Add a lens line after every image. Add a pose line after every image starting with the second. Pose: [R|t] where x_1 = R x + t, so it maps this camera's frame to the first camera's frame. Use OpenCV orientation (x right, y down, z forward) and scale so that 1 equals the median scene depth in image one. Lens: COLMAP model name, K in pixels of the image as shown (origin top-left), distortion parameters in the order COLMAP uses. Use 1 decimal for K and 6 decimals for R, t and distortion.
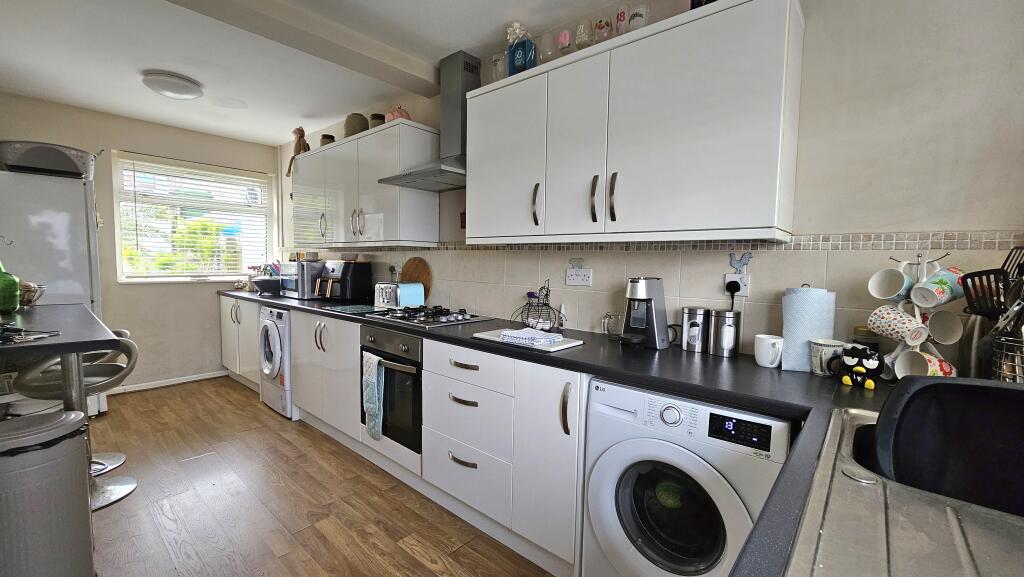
lens RADIAL K [[418.4, 0, 511.6], [0, 418.4, 290.7], [0, 0, 1]] dist [-0.001830, -0.000215]
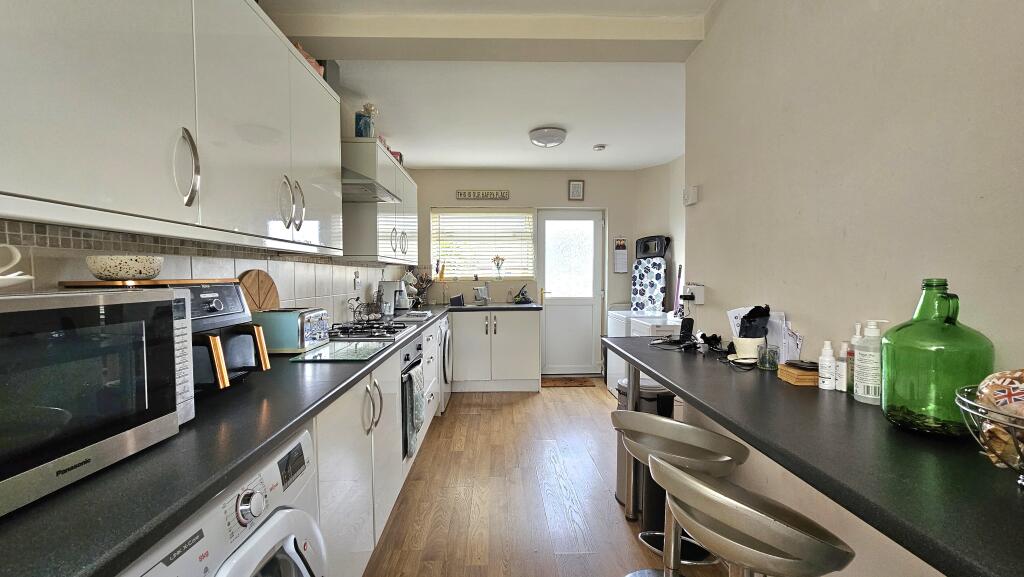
lens RADIAL K [[418.4, 0, 512.0], [0, 418.4, 290.9], [0, 0, 1]] dist [-0.001830, -0.000215]
pose [[-0.682792, -0.043553, 0.729314, -1.506480], [0.044309, 0.993916, 0.100836, -0.153868], [-0.729268, 0.101165, -0.676708, 1.840637]]
